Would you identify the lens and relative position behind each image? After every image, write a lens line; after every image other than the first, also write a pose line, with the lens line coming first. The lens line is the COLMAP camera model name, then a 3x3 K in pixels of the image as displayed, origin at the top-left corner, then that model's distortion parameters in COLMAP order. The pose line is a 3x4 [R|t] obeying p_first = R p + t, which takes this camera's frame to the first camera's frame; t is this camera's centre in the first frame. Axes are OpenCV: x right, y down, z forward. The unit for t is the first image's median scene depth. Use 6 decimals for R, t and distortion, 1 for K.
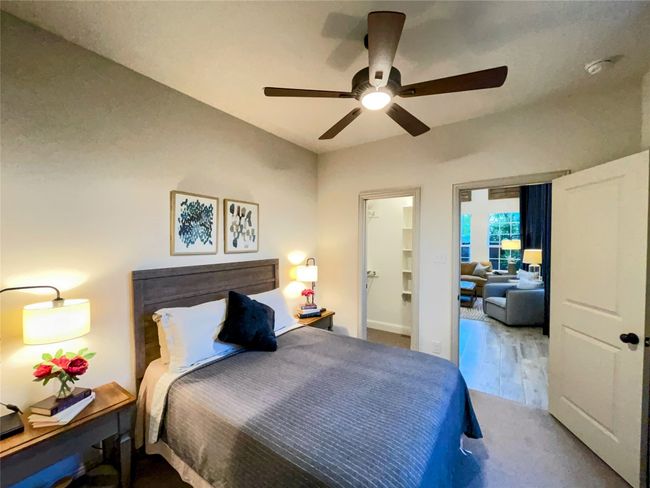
lens RADIAL K [[262.6, 0, 321.8], [0, 262.6, 243.5], [0, 0, 1]] dist [0.001970, 0.000056]
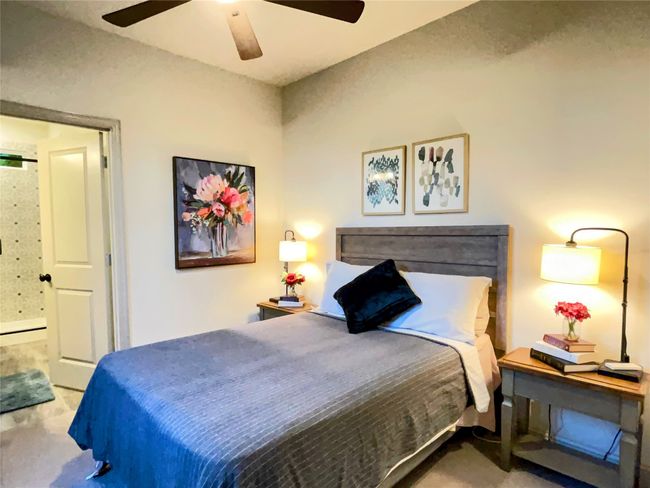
lens RADIAL K [[379.6, 0, 324.9], [0, 379.6, 243.2], [0, 0, 1]] dist [-0.003849, 0.006690]
pose [[-0.195556, 0.046387, -0.979595, 0.808627], [0.001299, 0.998892, 0.047041, 0.071983], [0.980692, 0.007927, -0.195399, 0.988165]]
